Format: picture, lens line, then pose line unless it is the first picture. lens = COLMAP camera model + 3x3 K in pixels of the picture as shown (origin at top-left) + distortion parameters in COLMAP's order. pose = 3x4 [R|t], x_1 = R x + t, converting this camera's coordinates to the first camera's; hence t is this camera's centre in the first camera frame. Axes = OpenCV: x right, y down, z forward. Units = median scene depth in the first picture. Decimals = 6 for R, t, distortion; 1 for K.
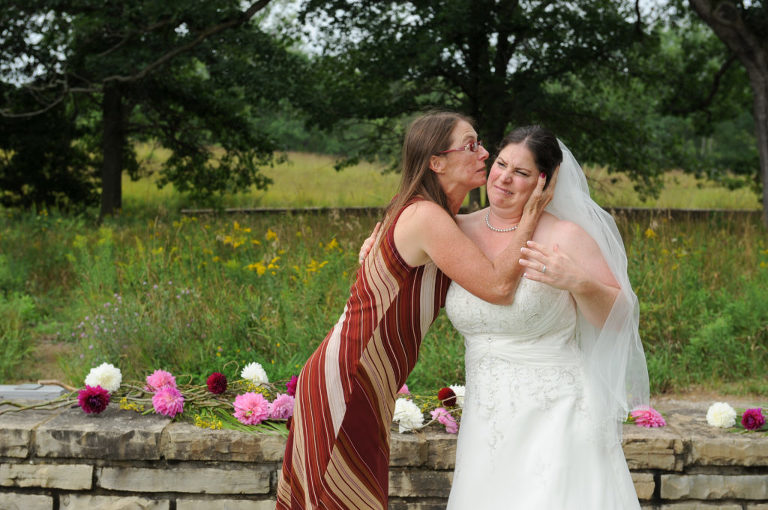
lens RADIAL K [[1467.3, 0, 384.2], [0, 1467.3, 255.0], [0, 0, 1]] dist [-0.059421, 0.000000]
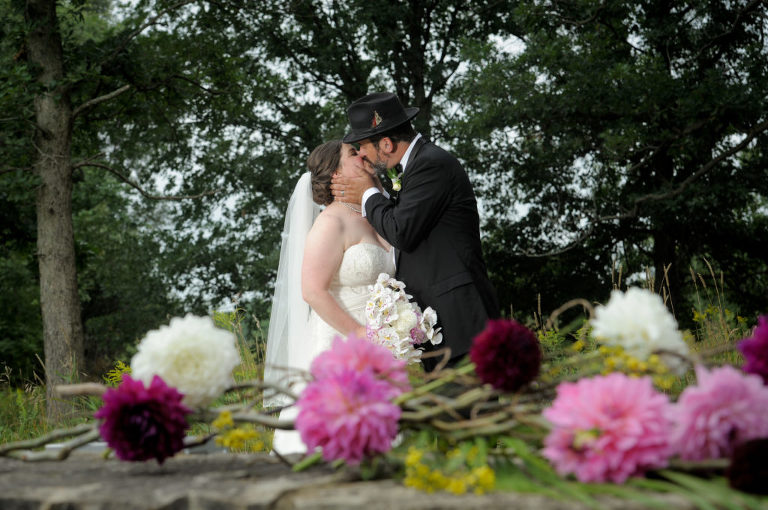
lens RADIAL K [[1467.3, 0, 383.6], [0, 1467.3, 254.4], [0, 0, 1]] dist [-0.059421, 0.000000]
pose [[0.920461, -0.071607, -0.384218, -0.020954], [0.016830, 0.989423, -0.144079, 0.109787], [0.390472, 0.126152, 0.911931, 0.716676]]
